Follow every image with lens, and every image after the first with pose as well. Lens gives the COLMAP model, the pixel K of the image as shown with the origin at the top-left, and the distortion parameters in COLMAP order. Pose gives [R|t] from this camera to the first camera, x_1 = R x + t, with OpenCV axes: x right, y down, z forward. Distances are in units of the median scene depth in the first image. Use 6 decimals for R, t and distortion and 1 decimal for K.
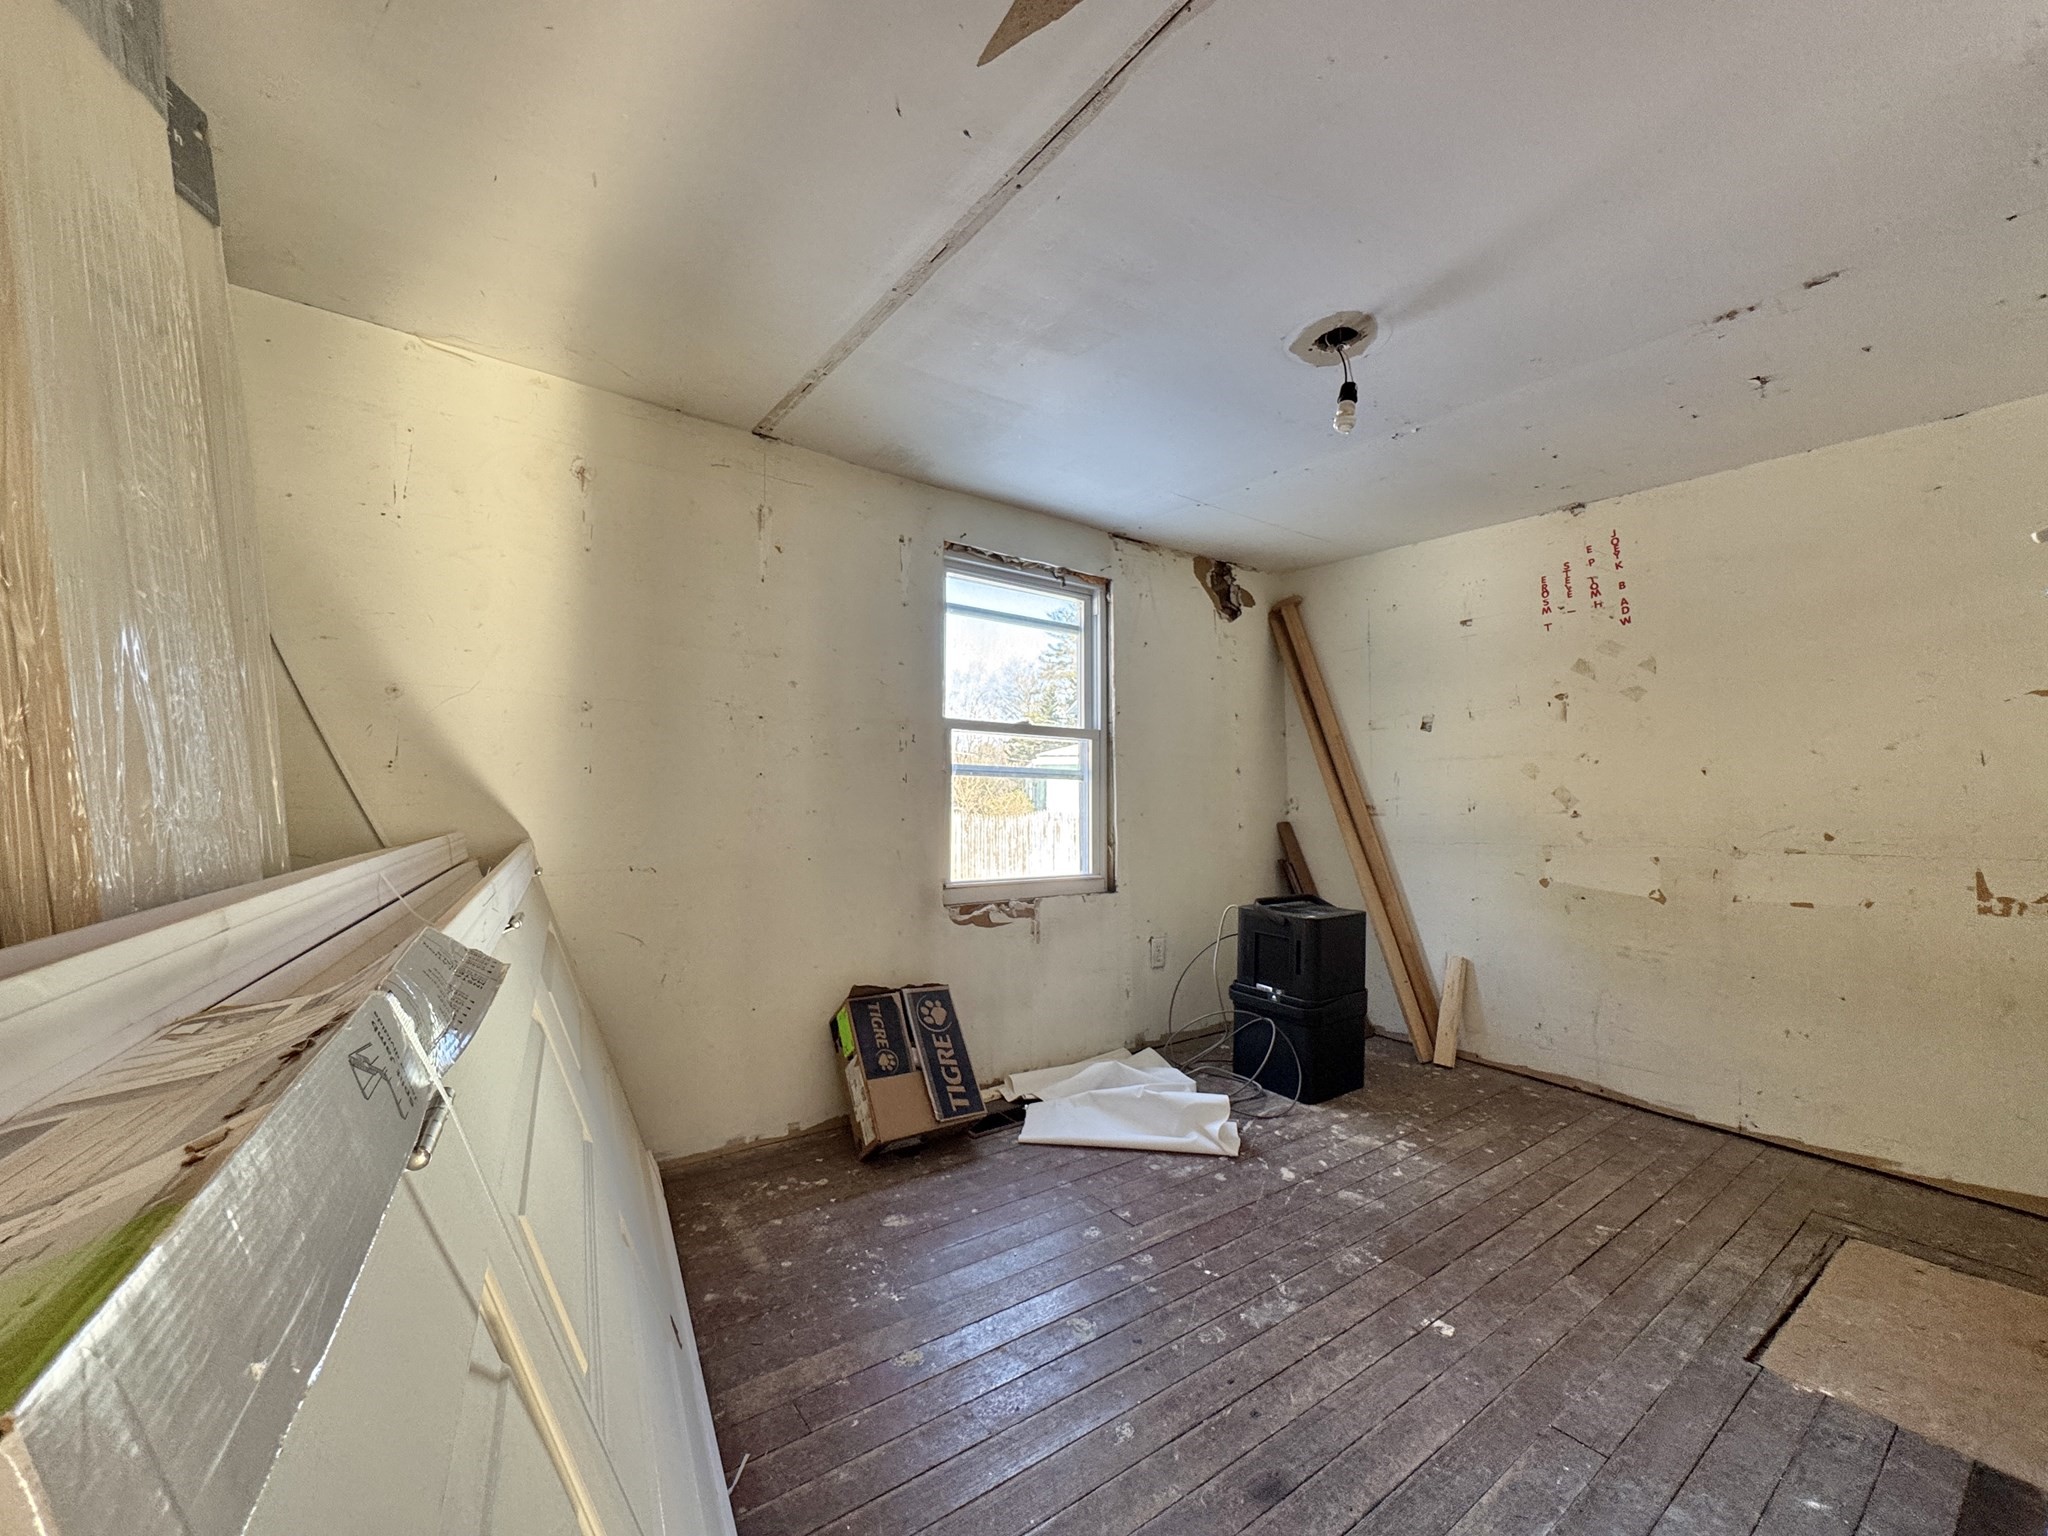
lens RADIAL K [[815.2, 0, 1028.3], [0, 815.2, 775.9], [0, 0, 1]] dist [-0.002265, 0.000372]
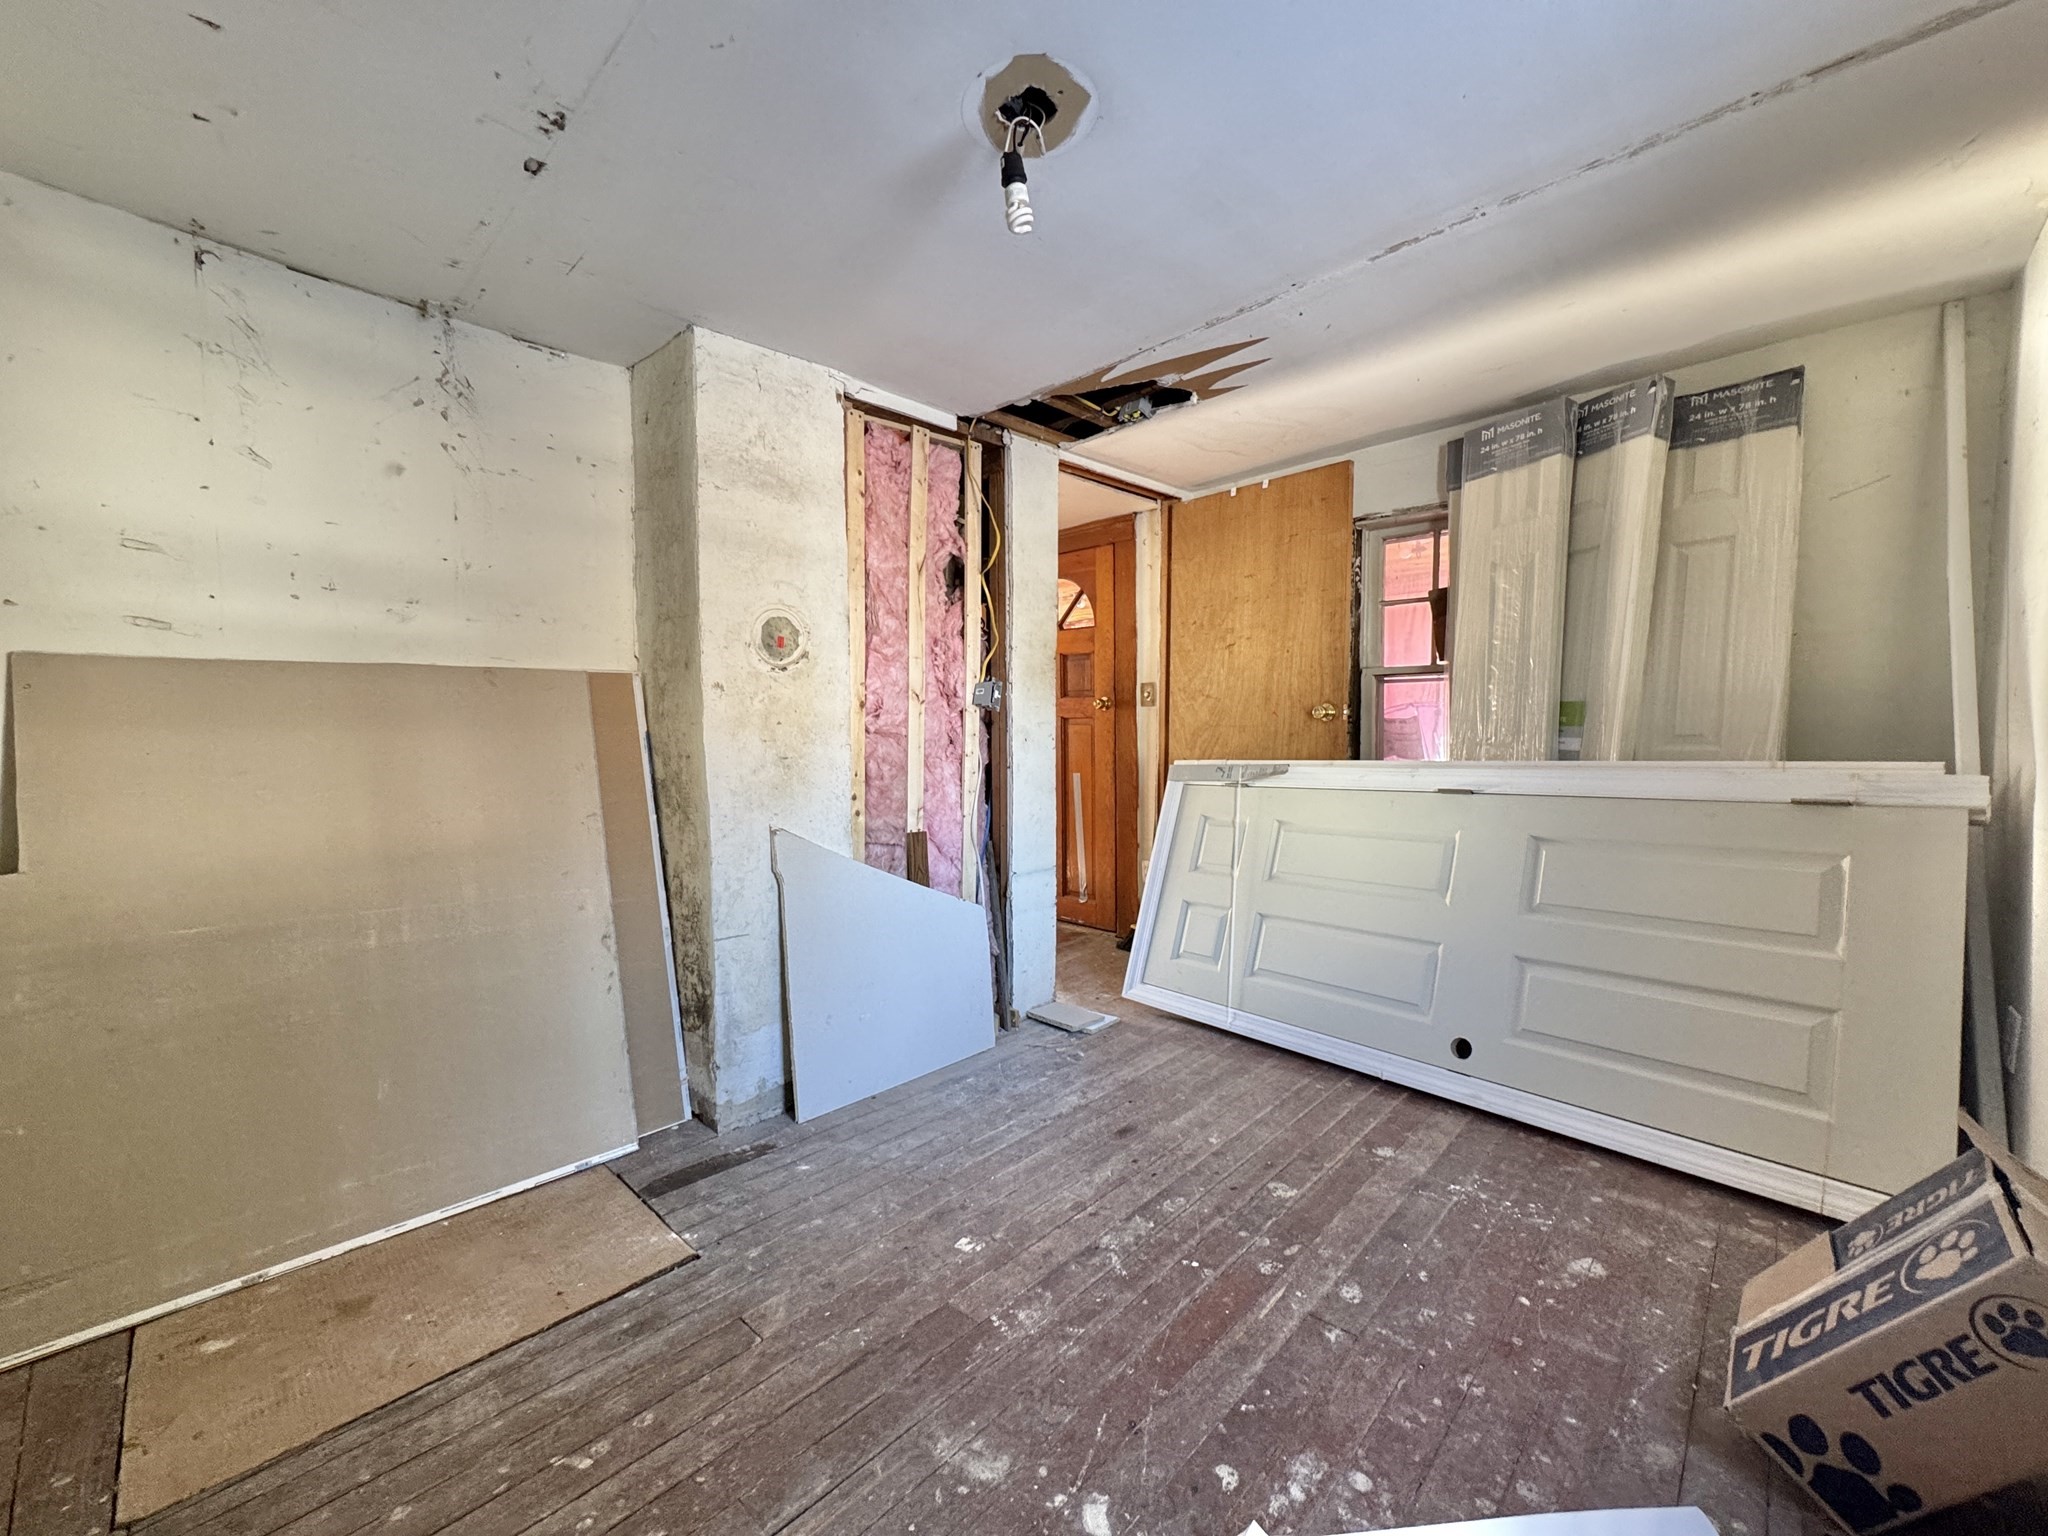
lens RADIAL K [[815.2, 0, 1028.3], [0, 815.2, 775.9], [0, 0, 1]] dist [-0.002265, 0.000372]
pose [[-0.983514, 0.011622, -0.180456, 0.563990], [0.010488, 0.999919, 0.007236, 0.069685], [0.180525, 0.005224, -0.983556, 1.873012]]
